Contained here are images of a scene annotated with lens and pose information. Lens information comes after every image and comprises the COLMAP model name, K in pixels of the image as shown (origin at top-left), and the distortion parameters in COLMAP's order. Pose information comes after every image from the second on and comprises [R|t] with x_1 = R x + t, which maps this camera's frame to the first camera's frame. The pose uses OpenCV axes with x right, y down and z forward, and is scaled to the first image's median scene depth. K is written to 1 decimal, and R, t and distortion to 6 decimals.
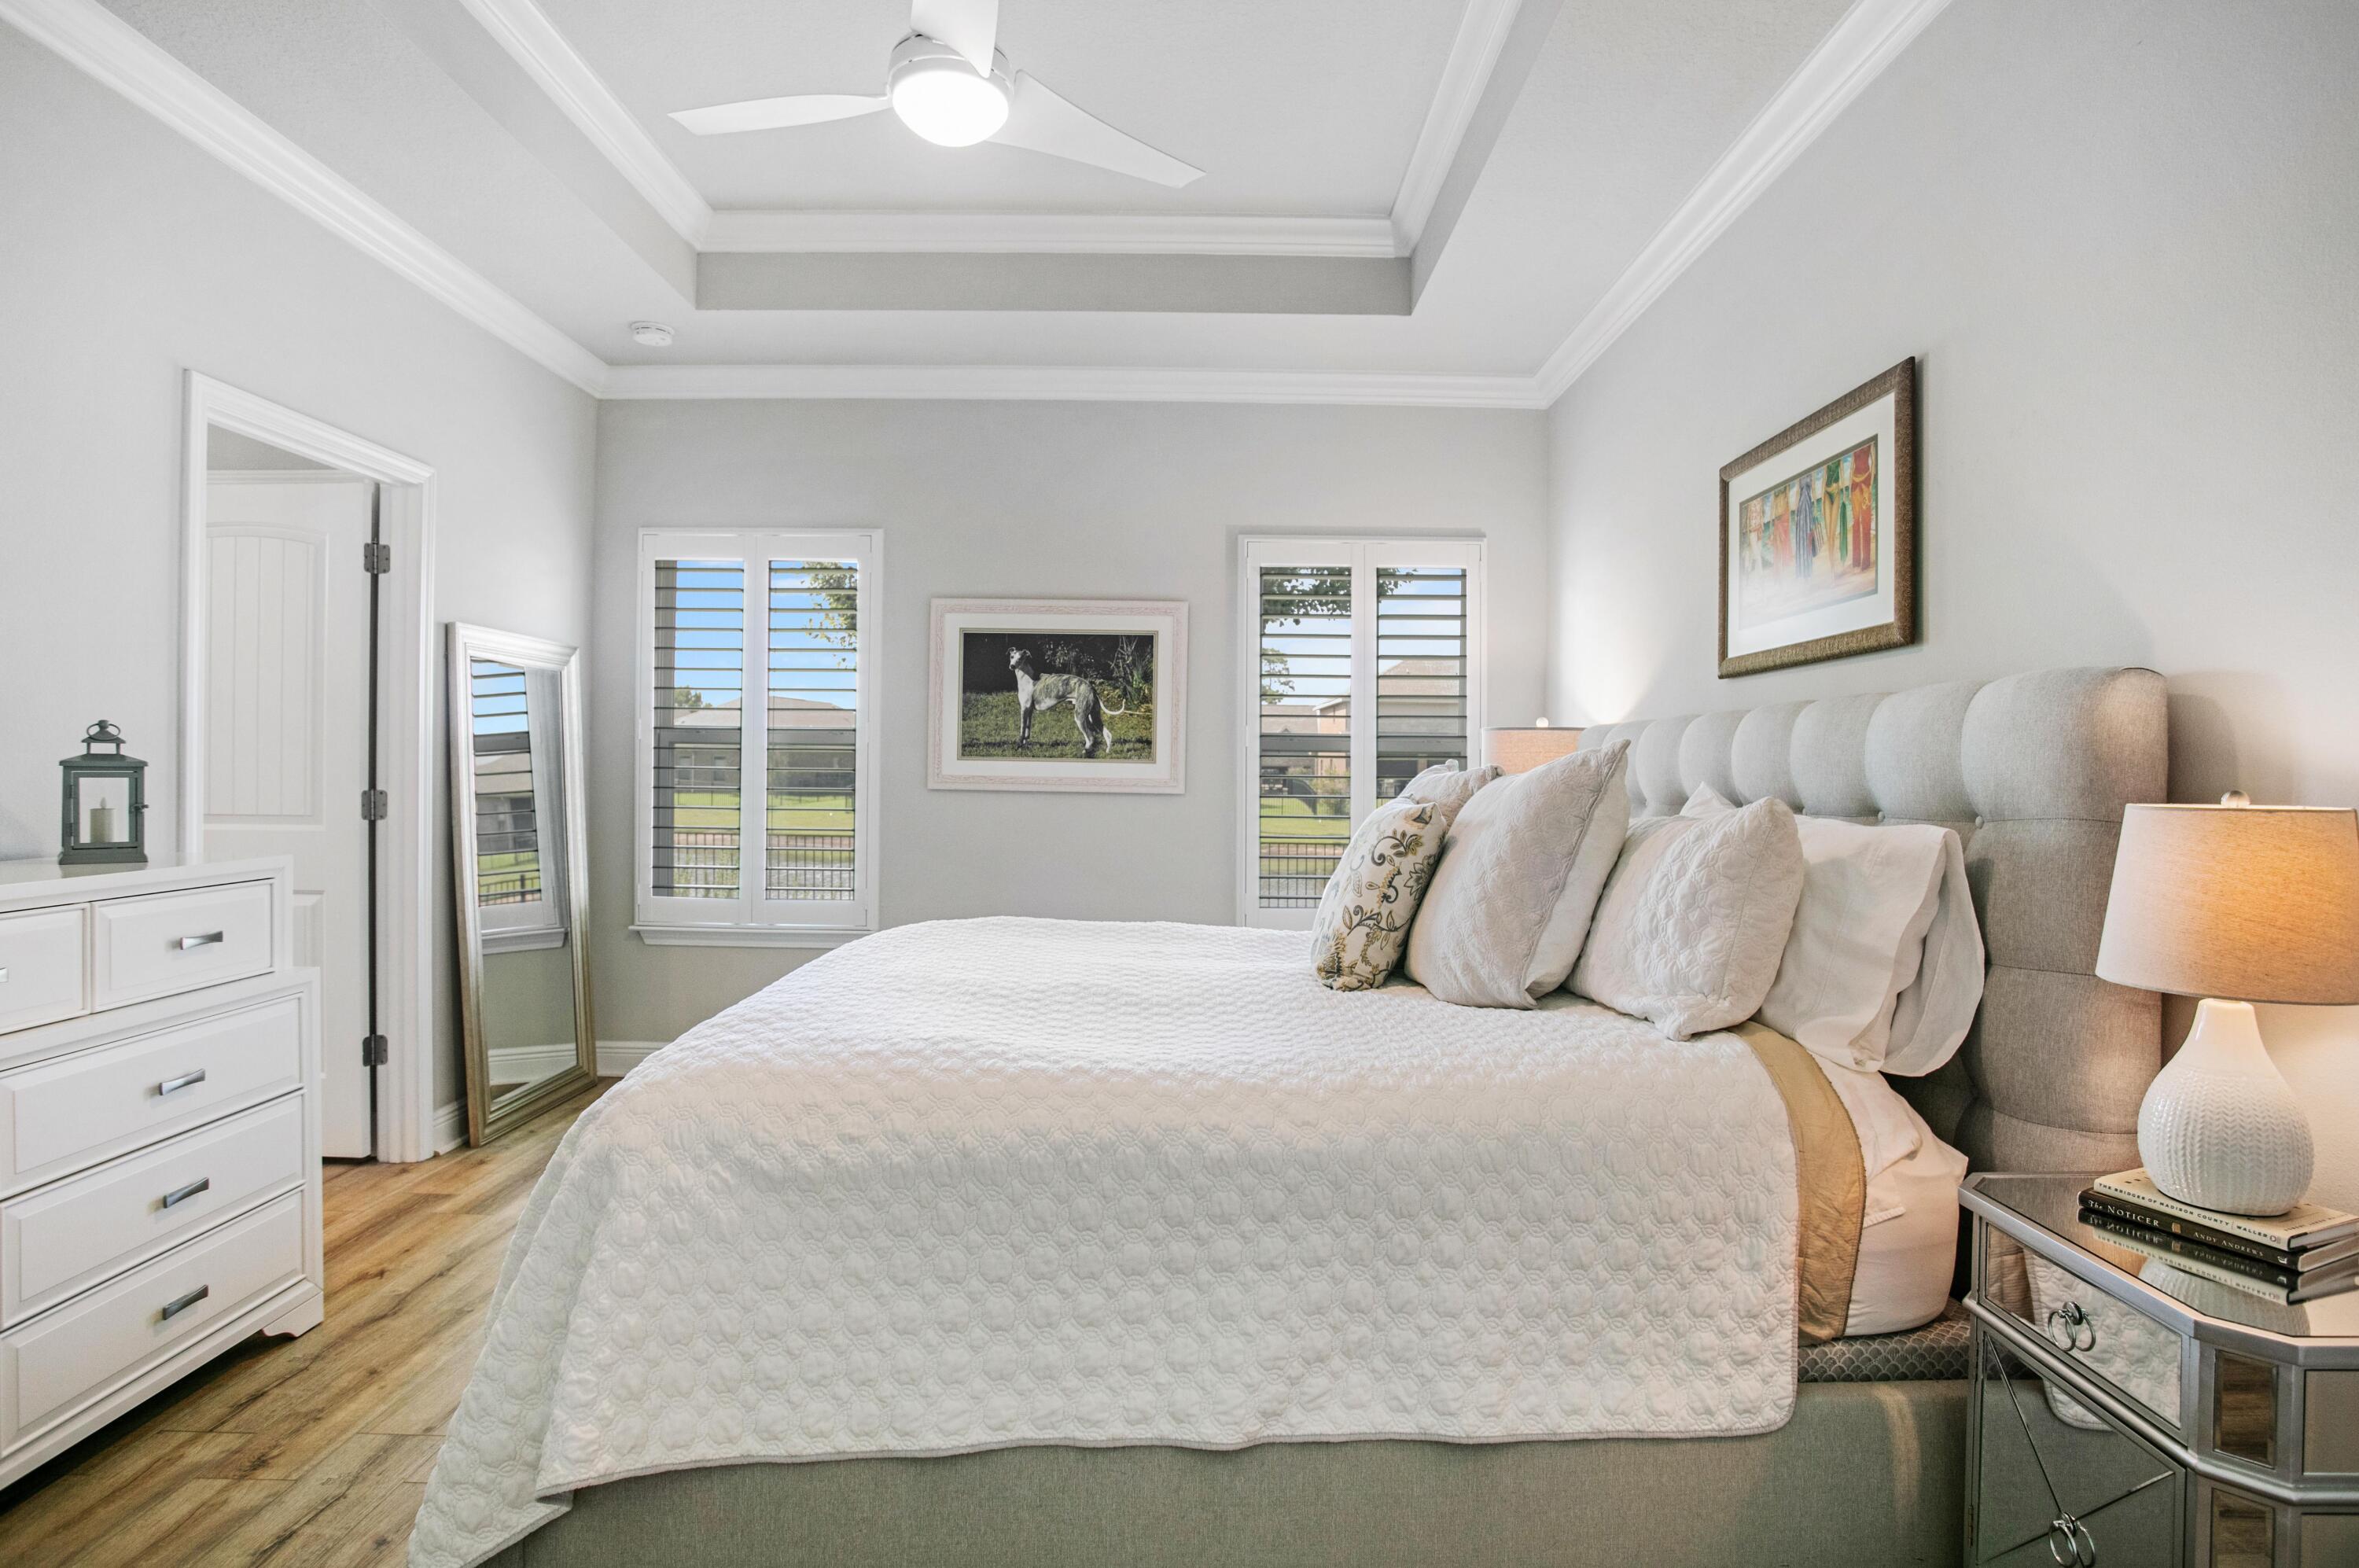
lens RADIAL K [[1245.6, 0, 1135.0], [0, 1245.6, 776.1], [0, 0, 1]] dist [-0.081501, 0.066661]
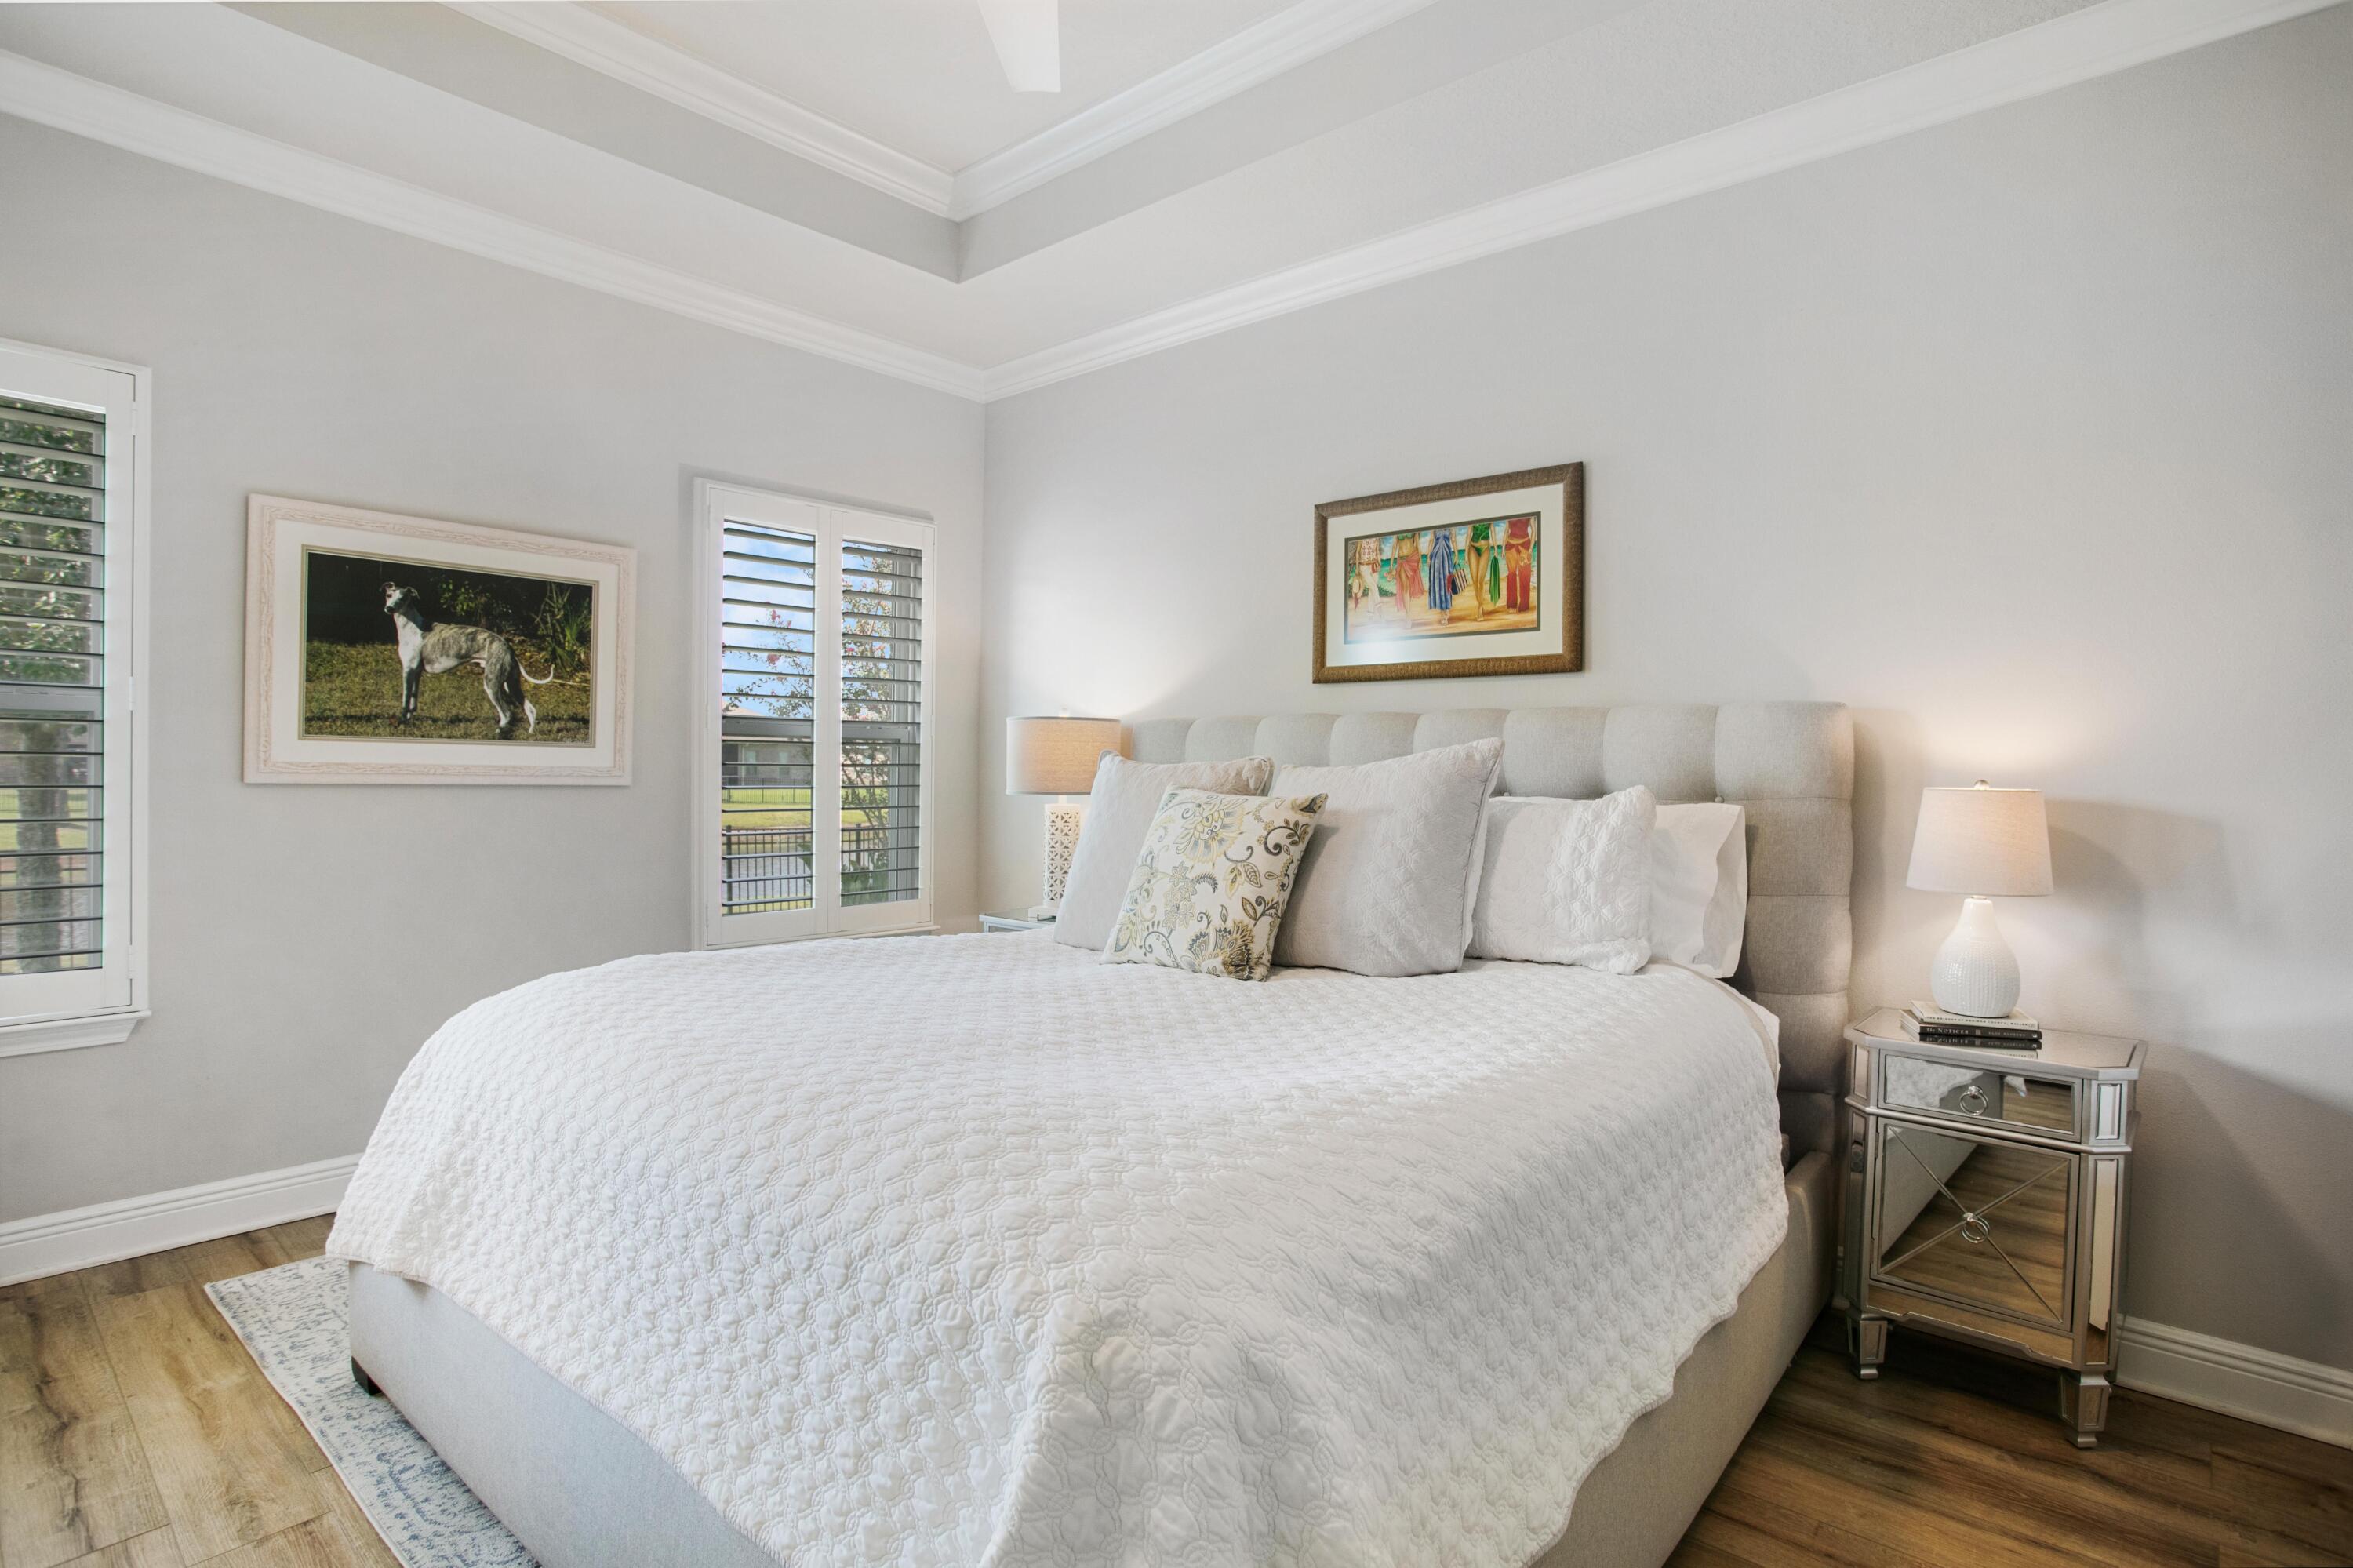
lens RADIAL K [[1242.4, 0, 1132.1], [0, 1242.4, 776.1], [0, 0, 1]] dist [-0.081501, 0.066661]
pose [[0.652004, -0.008225, 0.758171, -0.381764], [-0.003199, 0.999902, 0.013598, -0.003930], [-0.758208, -0.011291, 0.651914, 0.246346]]
